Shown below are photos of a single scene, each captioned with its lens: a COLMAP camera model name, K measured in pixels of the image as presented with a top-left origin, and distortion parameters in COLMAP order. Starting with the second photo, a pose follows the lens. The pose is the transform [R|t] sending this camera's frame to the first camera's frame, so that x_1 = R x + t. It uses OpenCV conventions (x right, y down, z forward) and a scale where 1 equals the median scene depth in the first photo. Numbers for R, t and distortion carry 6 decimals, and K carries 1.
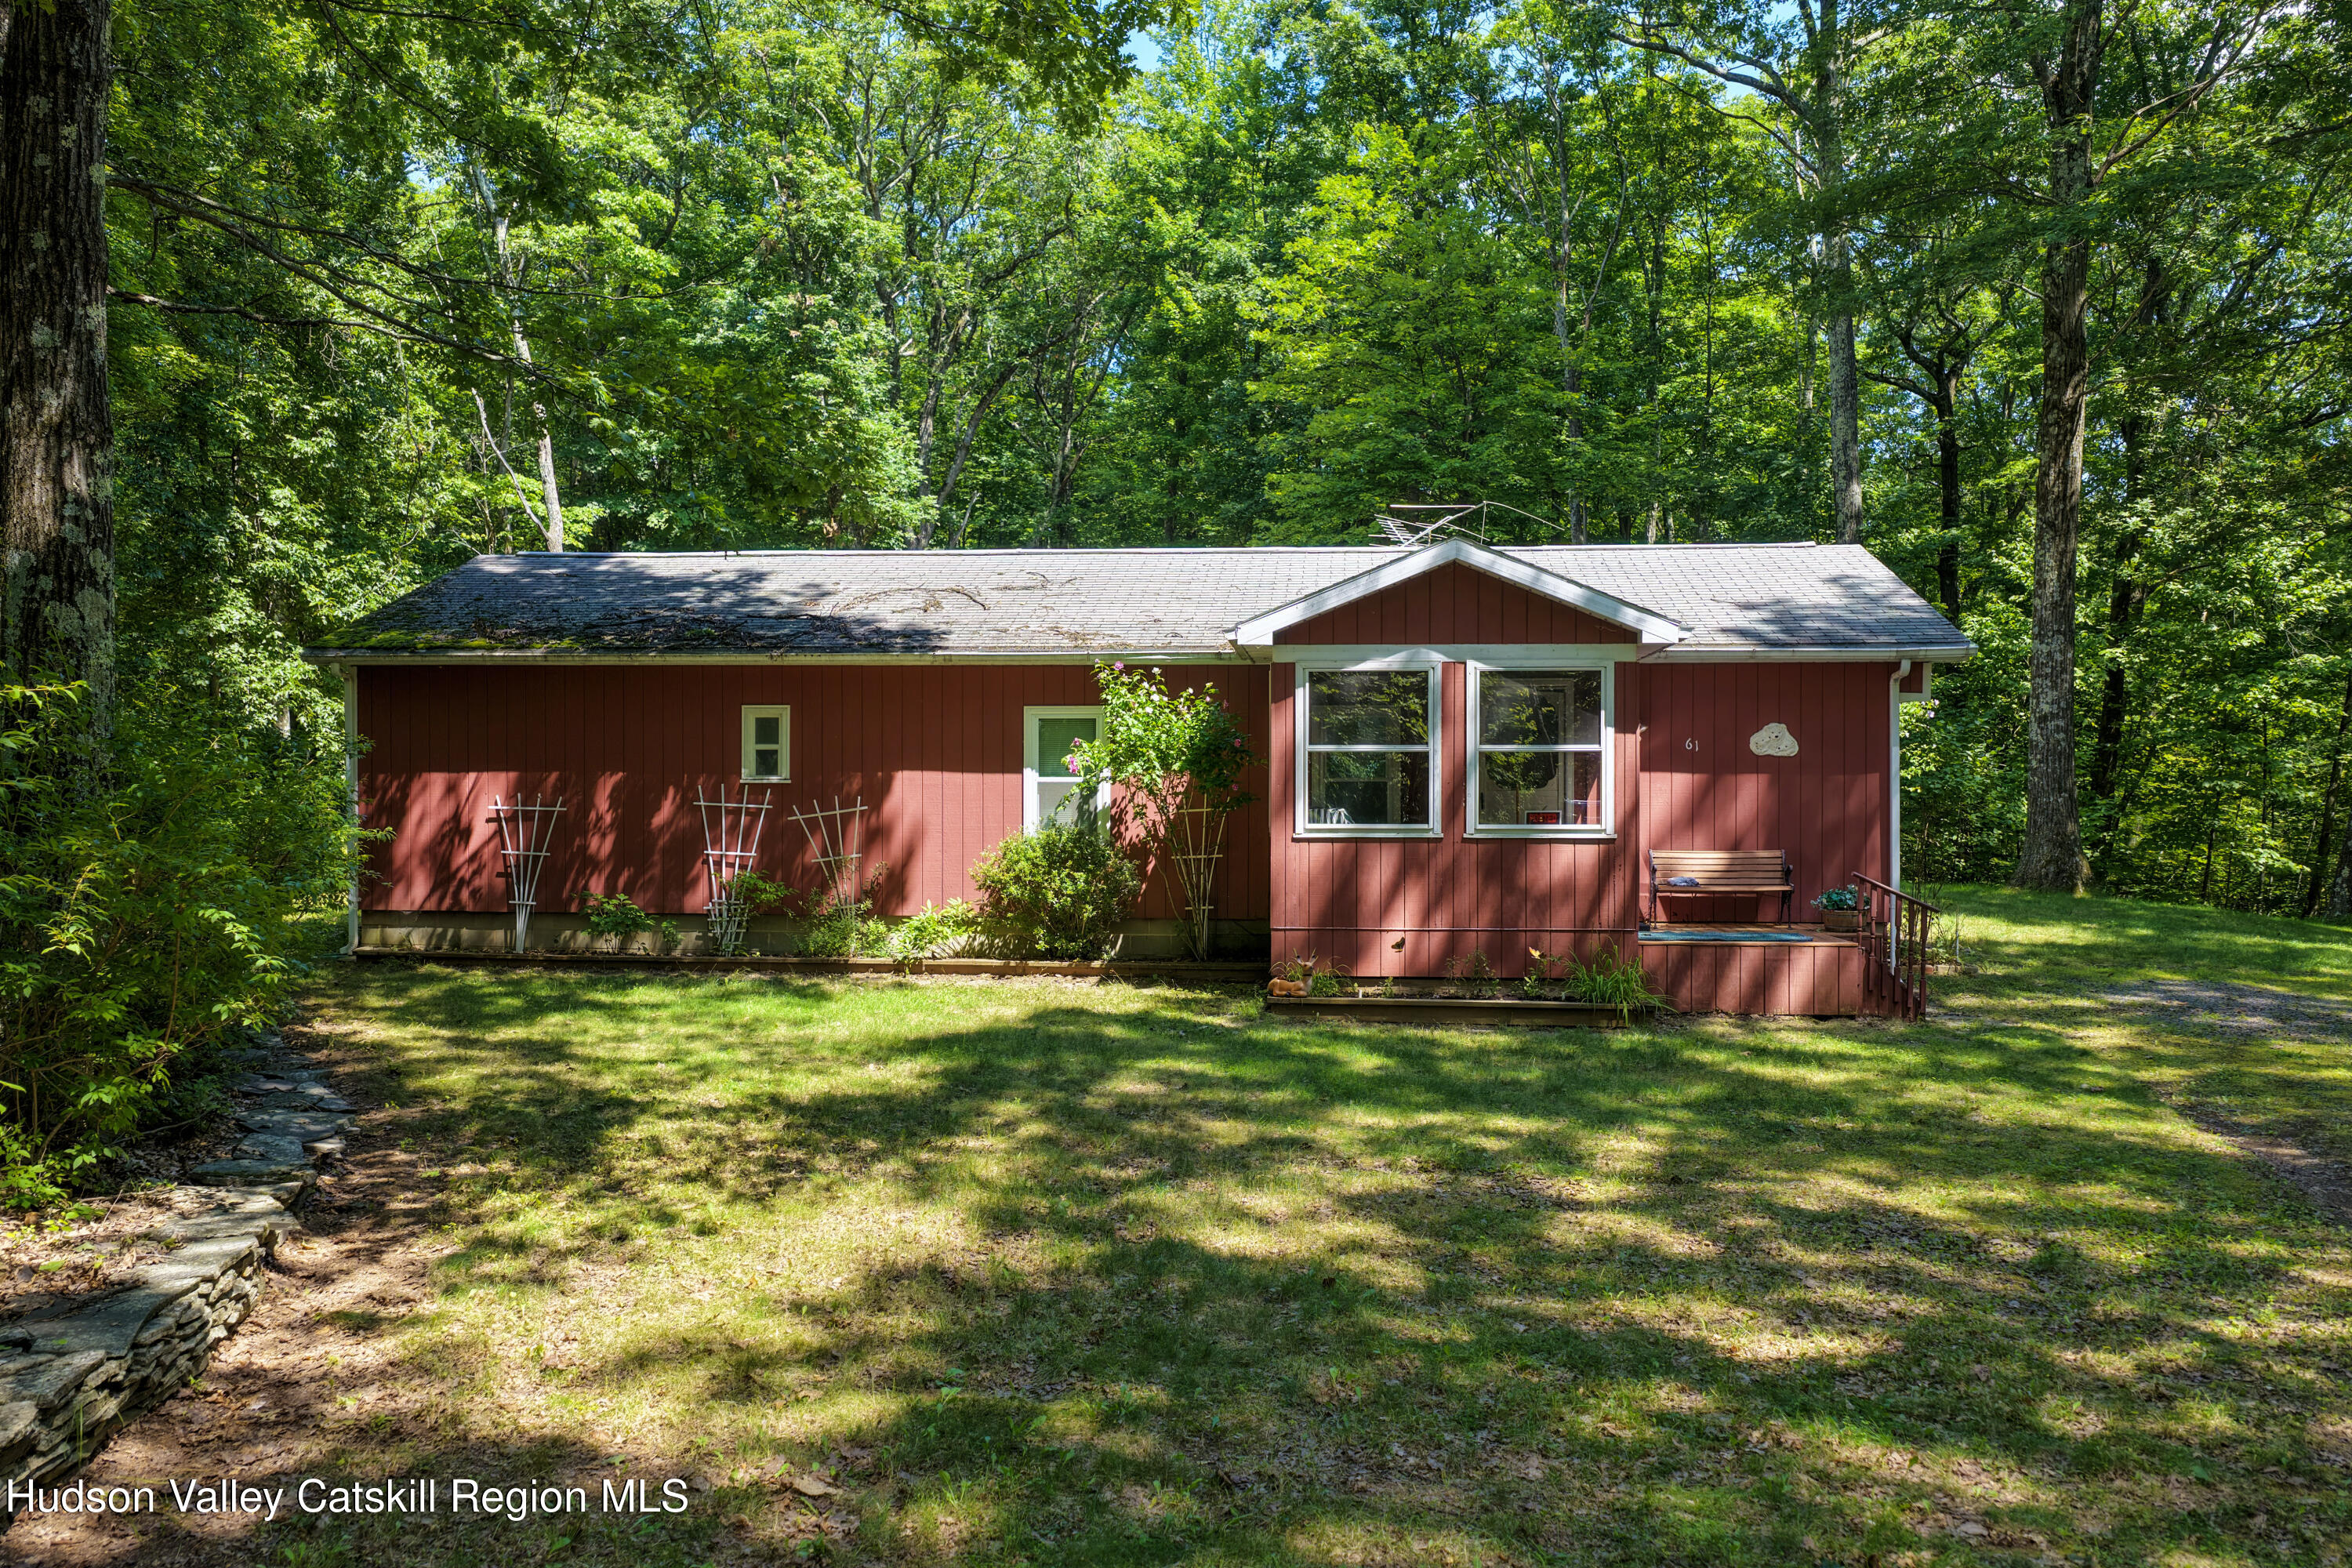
lens RADIAL K [[1959.9, 0, 1176.0], [0, 1959.9, 784.0], [0, 0, 1]] dist [-0.025247, 0.060190]
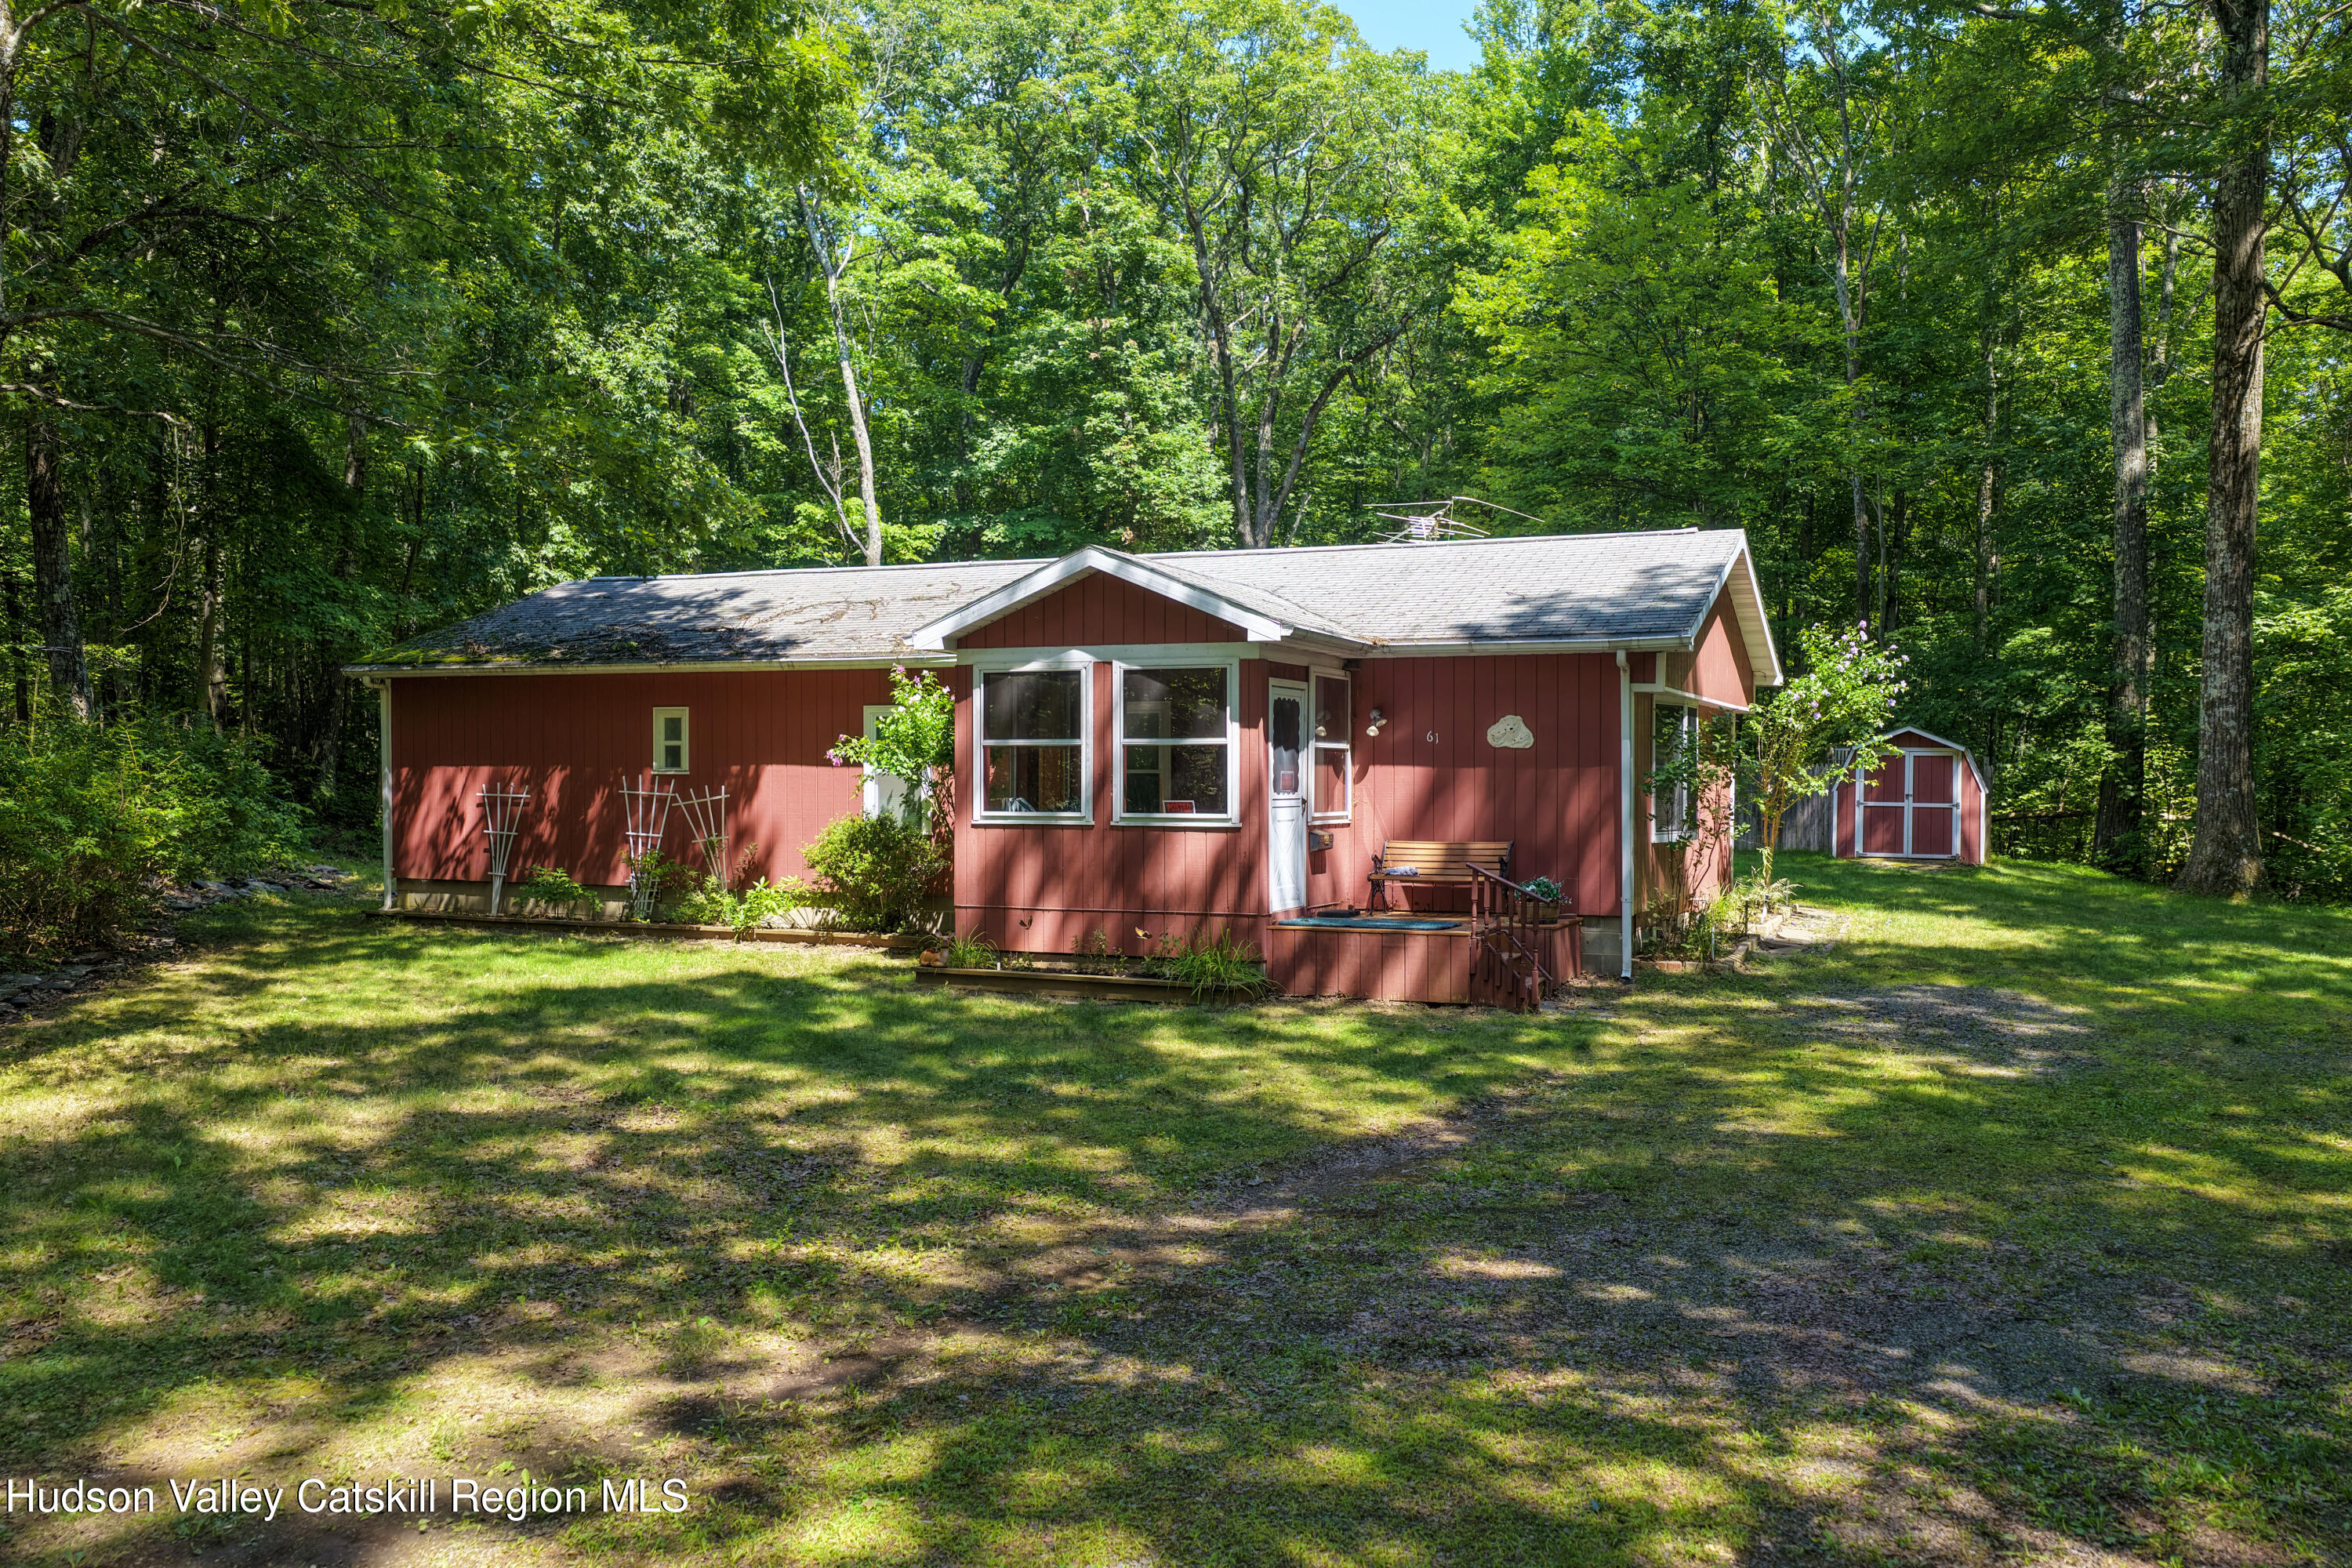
lens RADIAL K [[1959.9, 0, 1176.0], [0, 1959.9, 784.0], [0, 0, 1]] dist [-0.025247, 0.060190]
pose [[0.950030, 0.002085, -0.312152, 0.436549], [-0.001097, 0.999994, 0.003342, 0.000970], [0.312157, -0.002833, 0.950026, -0.008416]]
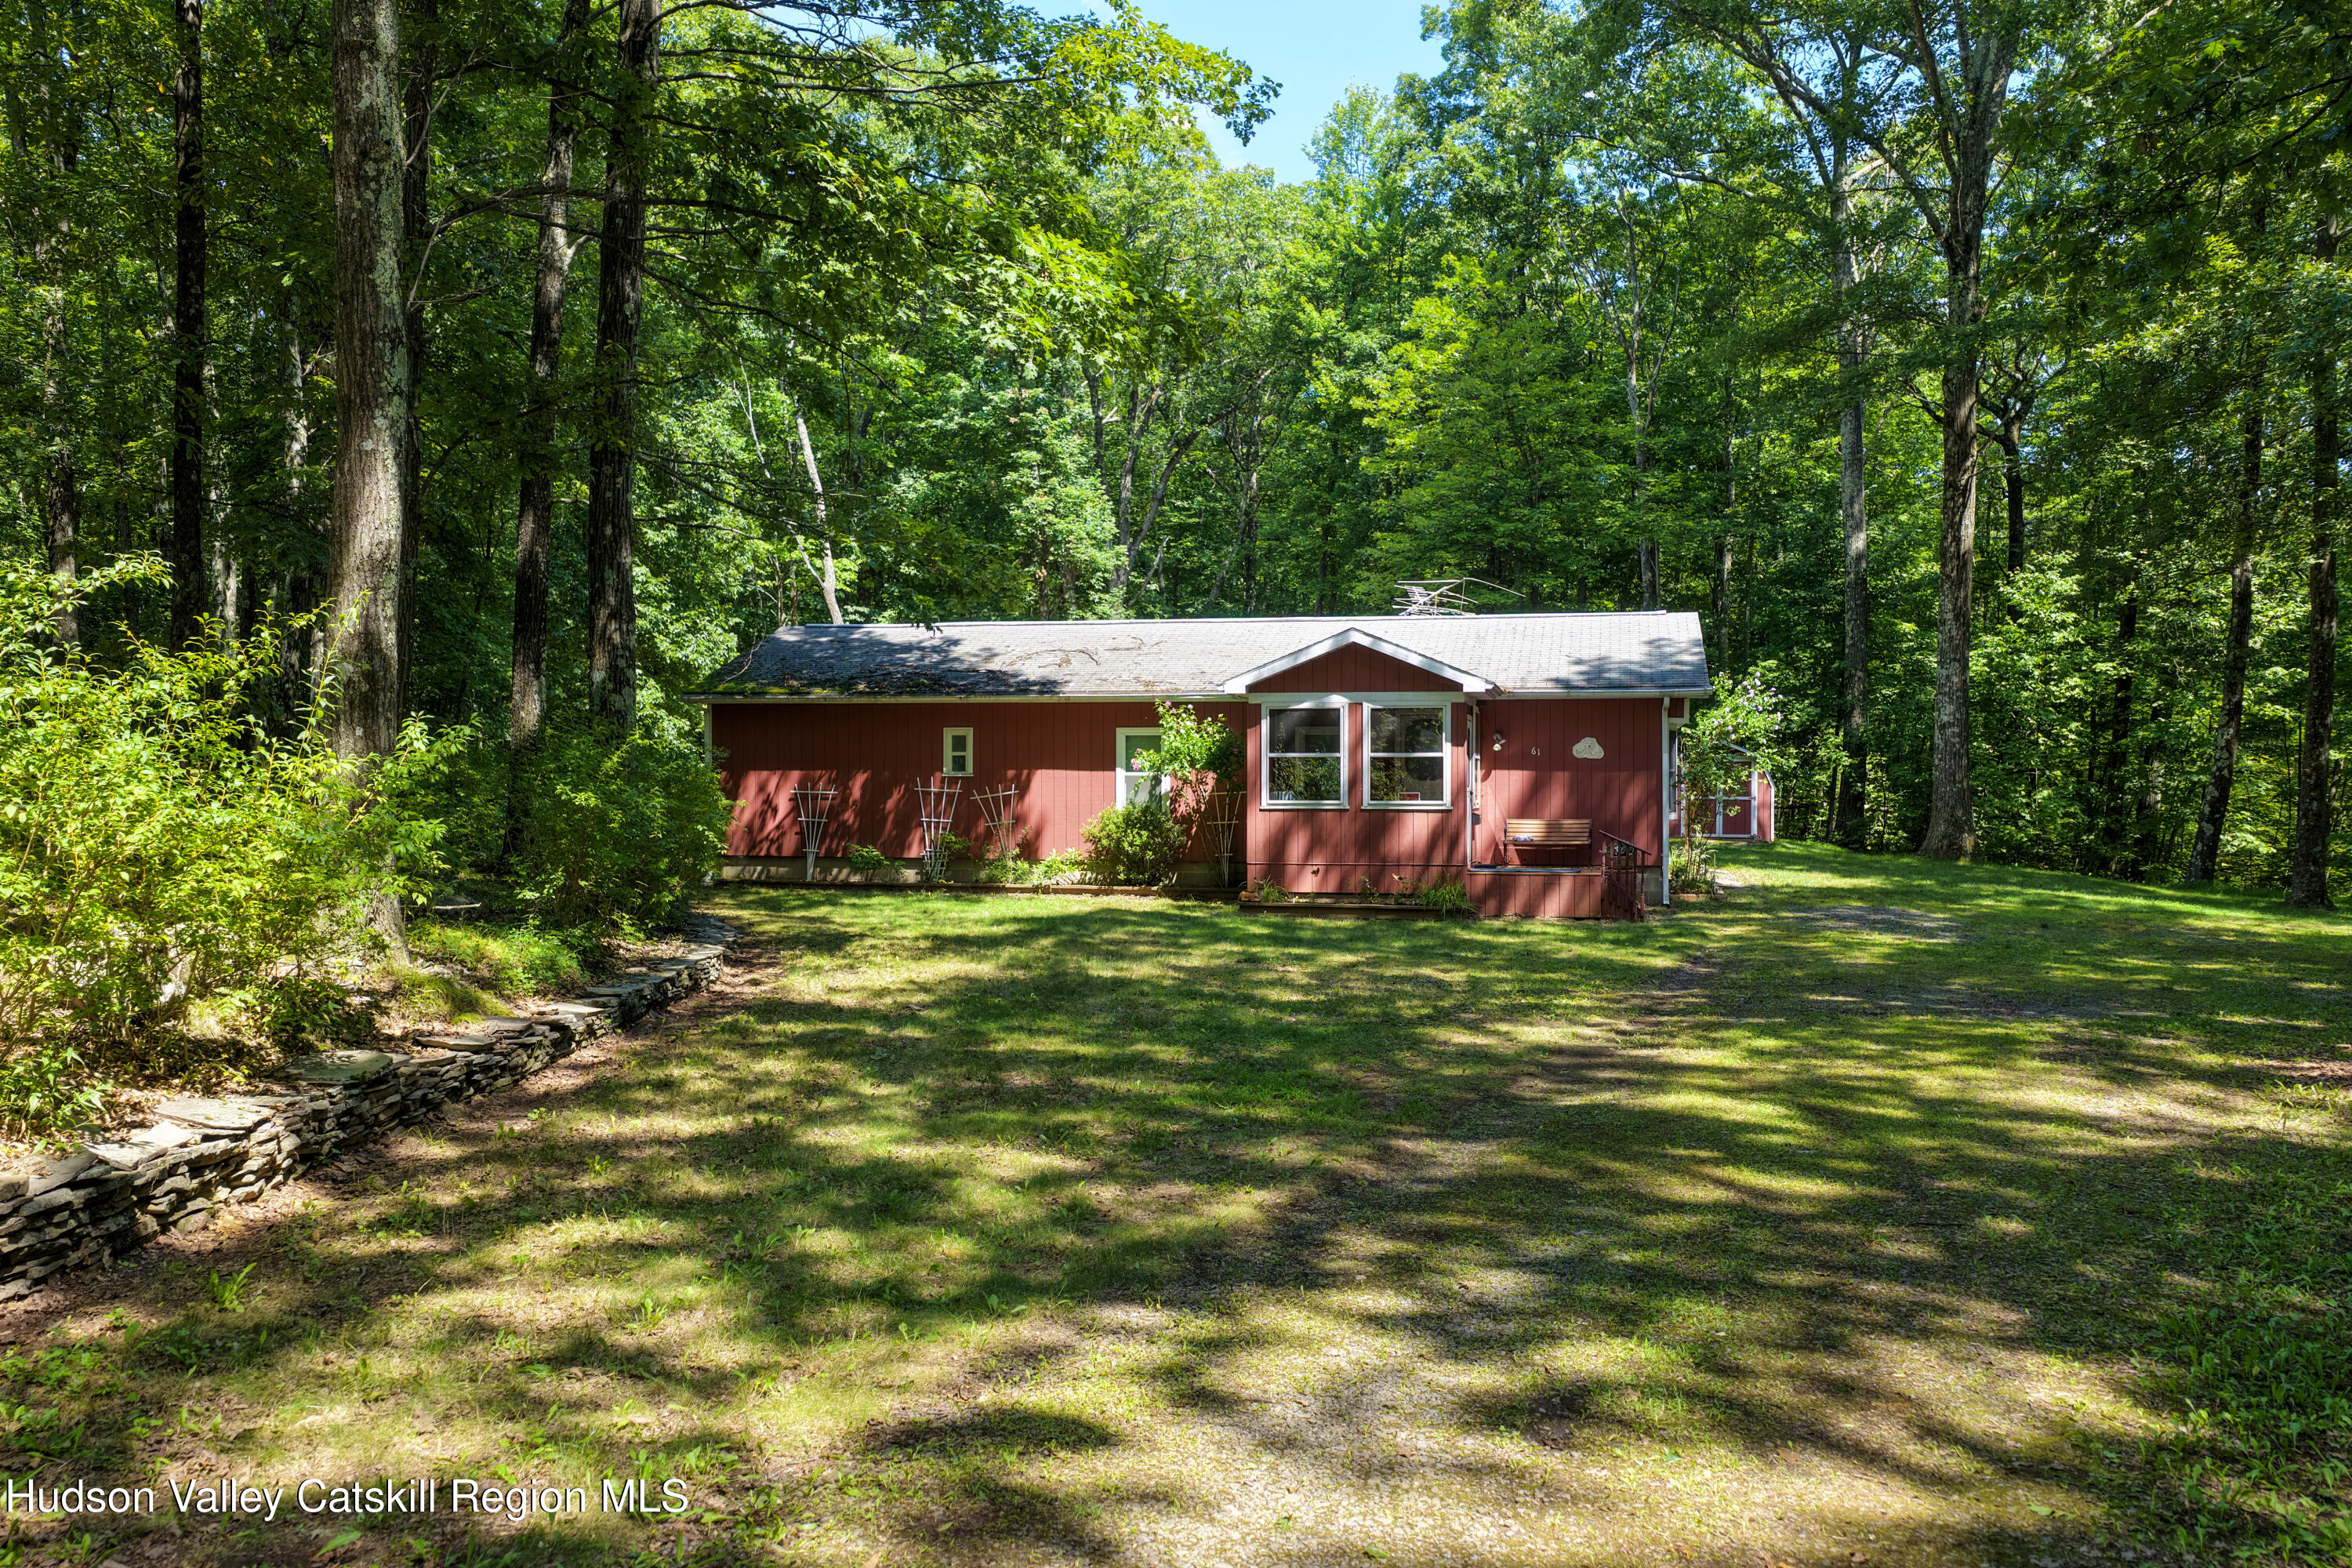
lens RADIAL K [[1959.9, 0, 1176.0], [0, 1959.9, 784.0], [0, 0, 1]] dist [-0.025247, 0.060190]
pose [[0.991365, 0.000034, -0.131134, 0.176684], [0.000291, 0.999997, 0.002462, 0.001855], [0.131134, -0.002479, 0.991362, -0.561738]]
